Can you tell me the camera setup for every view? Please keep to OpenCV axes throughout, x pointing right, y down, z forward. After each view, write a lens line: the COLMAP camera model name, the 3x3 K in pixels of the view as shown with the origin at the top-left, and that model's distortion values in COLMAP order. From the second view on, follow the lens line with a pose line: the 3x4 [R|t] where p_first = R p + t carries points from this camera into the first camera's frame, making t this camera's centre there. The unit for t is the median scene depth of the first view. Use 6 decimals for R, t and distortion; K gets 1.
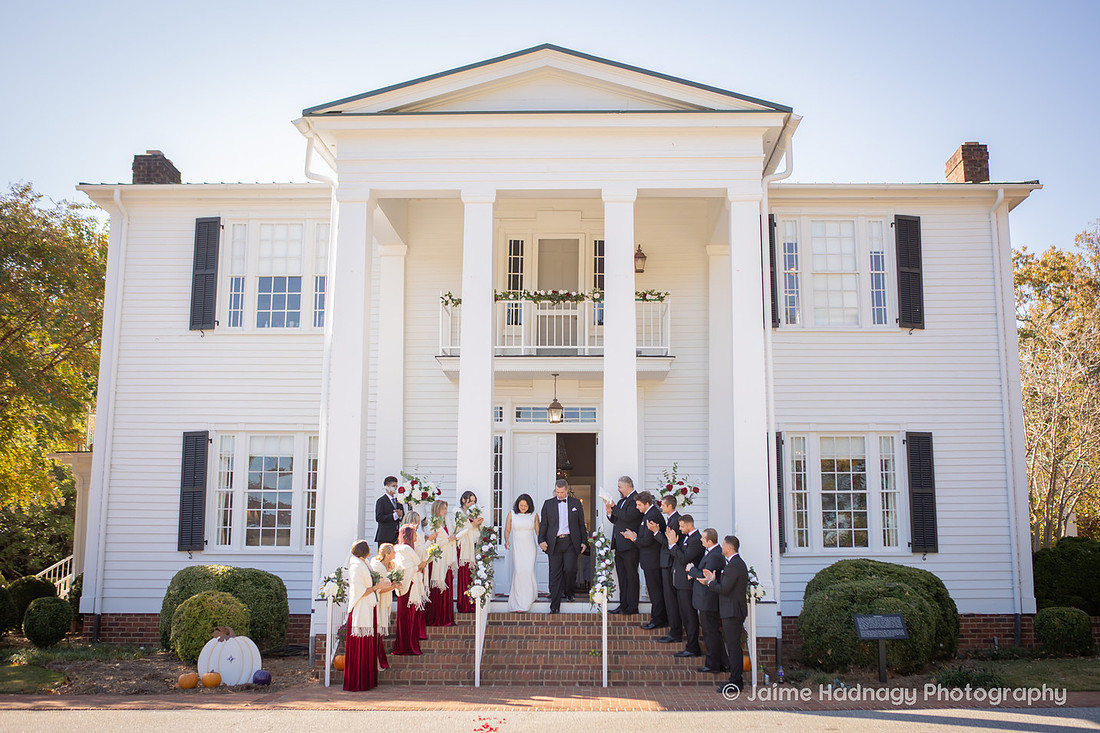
lens RADIAL K [[1152.4, 0, 578.4], [0, 1152.4, 382.1], [0, 0, 1]] dist [-0.056272, 0.000000]
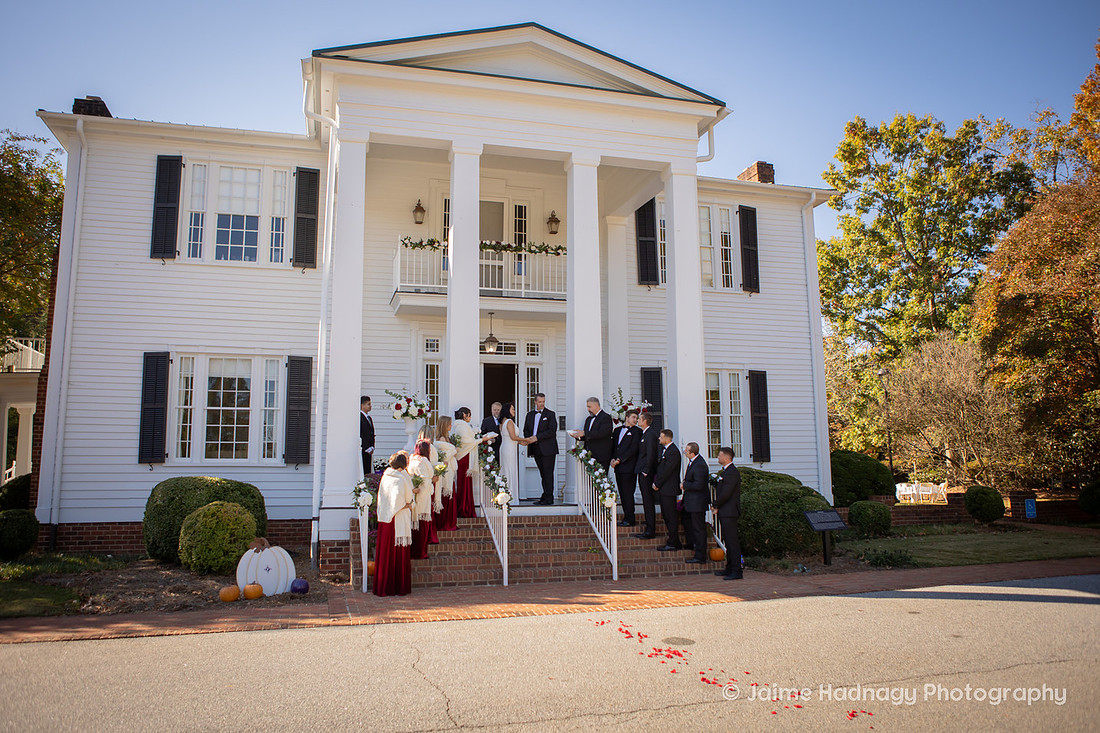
lens RADIAL K [[801.0, 0, 545.2], [0, 801.0, 363.2], [0, 0, 1]] dist [-0.085189, 0.042011]
pose [[0.958825, 0.029246, 0.282488, -0.202160], [-0.035221, 0.999250, 0.016093, 0.030134], [-0.281806, -0.025380, 0.959136, 0.199415]]
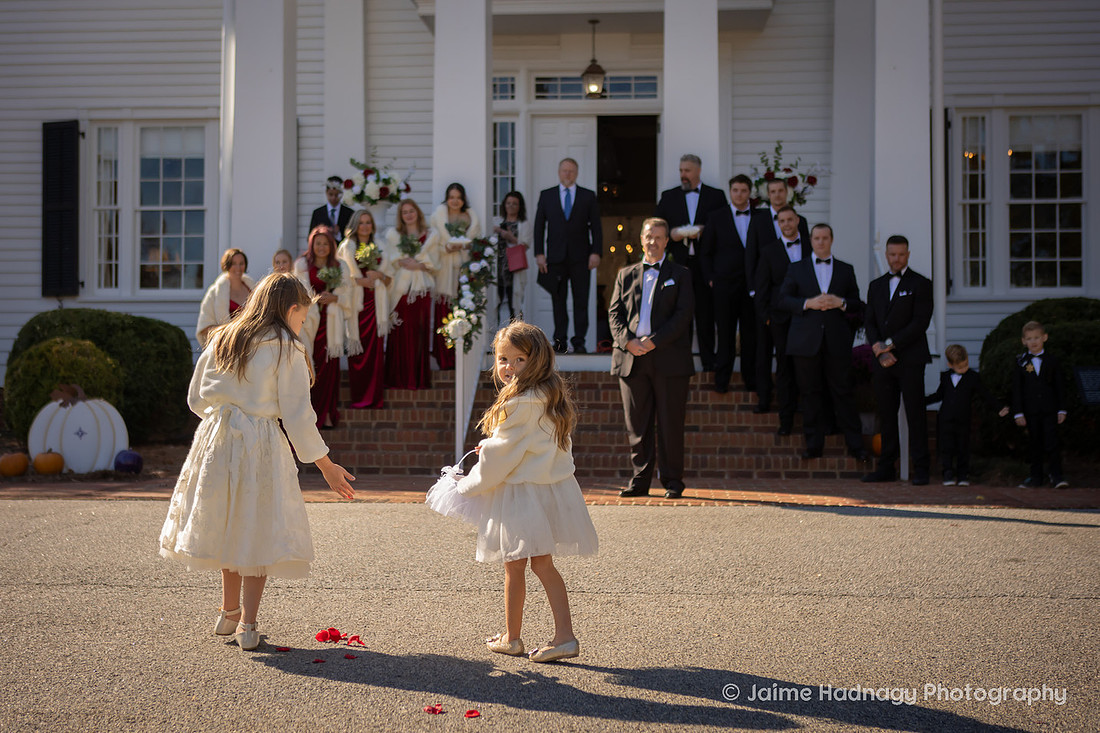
lens RADIAL K [[1491.0, 0, 517.8], [0, 1491.0, 351.3], [0, 0, 1]] dist [-0.011028, 0.000000]
pose [[0.995902, 0.000785, -0.090435, 0.013782], [0.011903, 0.990126, 0.139675, 0.060993], [0.089652, -0.140179, 0.986059, 0.148104]]
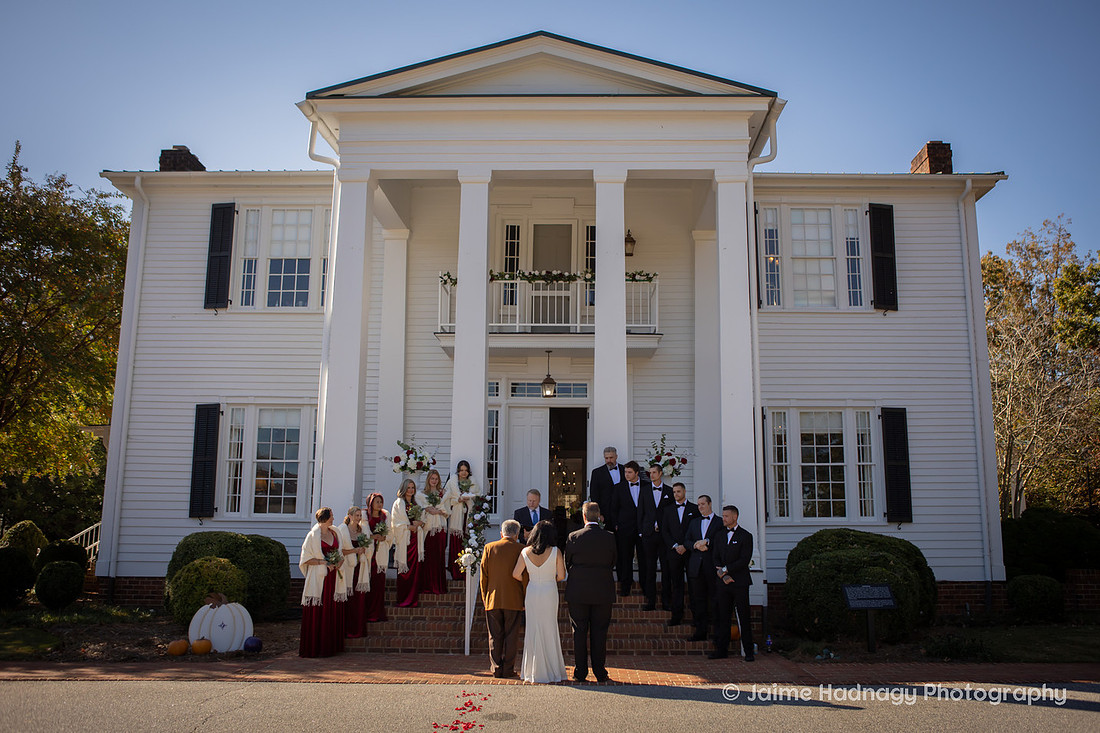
lens RADIAL K [[985.6, 0, 574.7], [0, 985.6, 351.8], [0, 0, 1]] dist [-0.081646, 0.057206]
pose [[0.999989, 0.004498, 0.001239, 0.002648], [-0.004468, 0.999725, -0.023033, 0.014775], [-0.001343, 0.023027, 0.999734, 0.104370]]
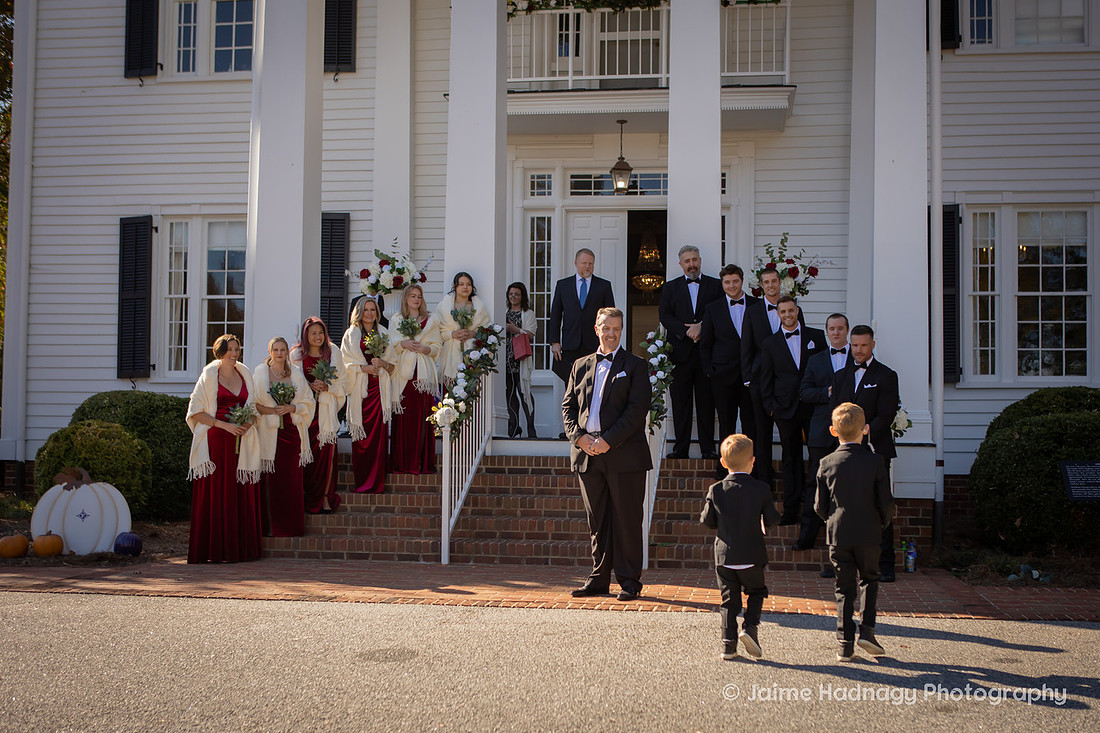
lens RADIAL K [[1251.1, 0, 595.6], [0, 1251.1, 418.2], [0, 0, 1]] dist [-0.051726, 0.000000]
pose [[0.992011, 0.007883, -0.125908, 0.060706], [0.009720, 0.990303, 0.138581, 0.066741], [0.125779, -0.138697, 0.982315, 0.252348]]
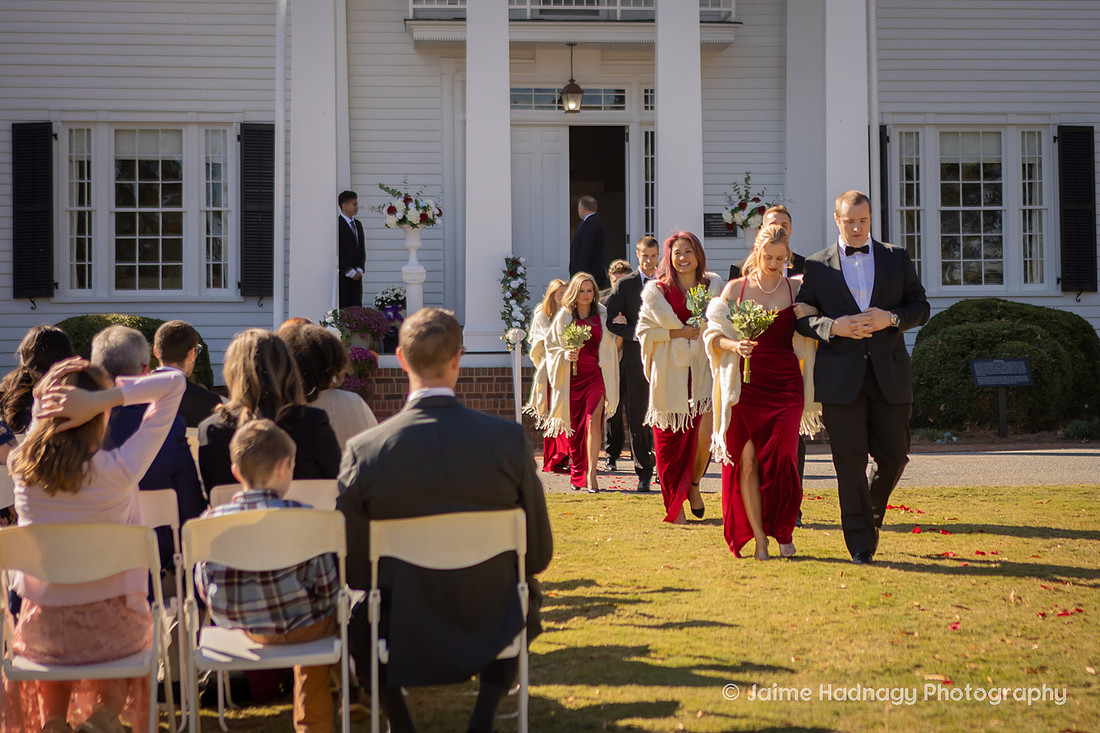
lens RADIAL K [[2758.2, 0, 769.4], [0, 2758.2, 265.3], [0, 0, 1]] dist [0.146721, 0.000000]
pose [[0.991062, -0.006386, 0.133248, -0.128997], [-0.010046, 0.992444, 0.122285, -0.081941], [-0.133022, -0.122531, 0.983510, -0.711817]]
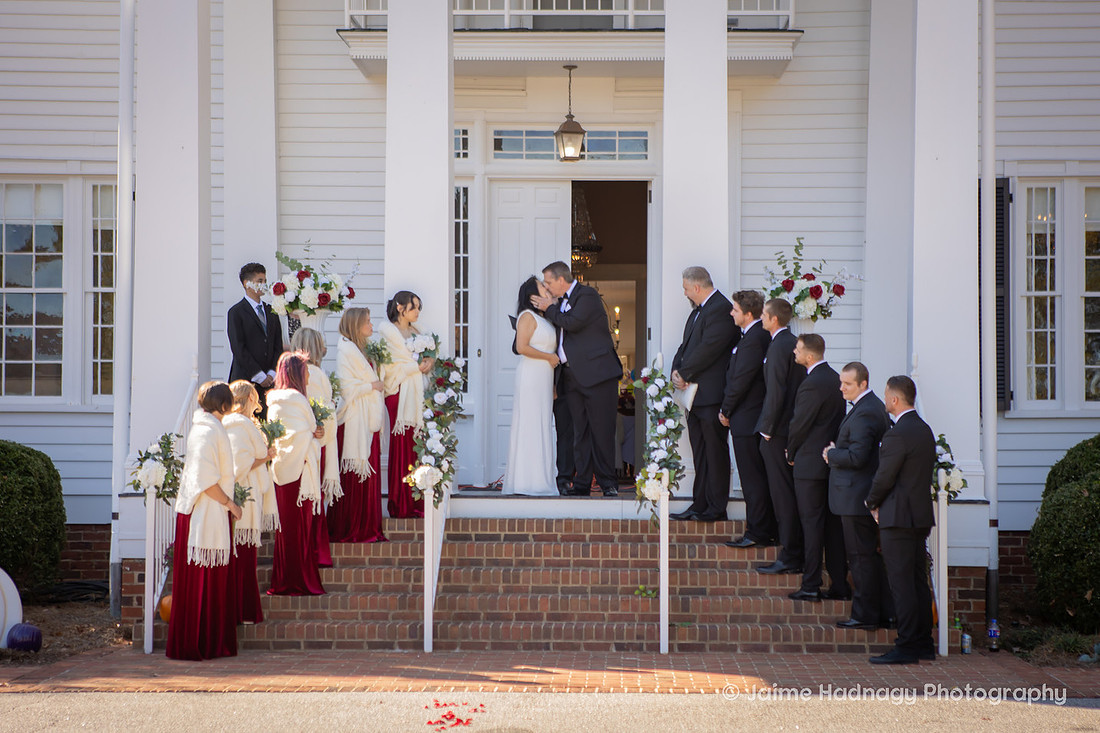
lens RADIAL K [[2293.2, 0, 568.9], [0, 2293.2, 389.3], [0, 0, 1]] dist [0.193235, 0.000000]
pose [[0.999860, 0.002910, -0.016493, -0.003133], [-0.000644, 0.990742, 0.135758, -0.003313], [0.016735, -0.135729, 0.990605, -0.042292]]
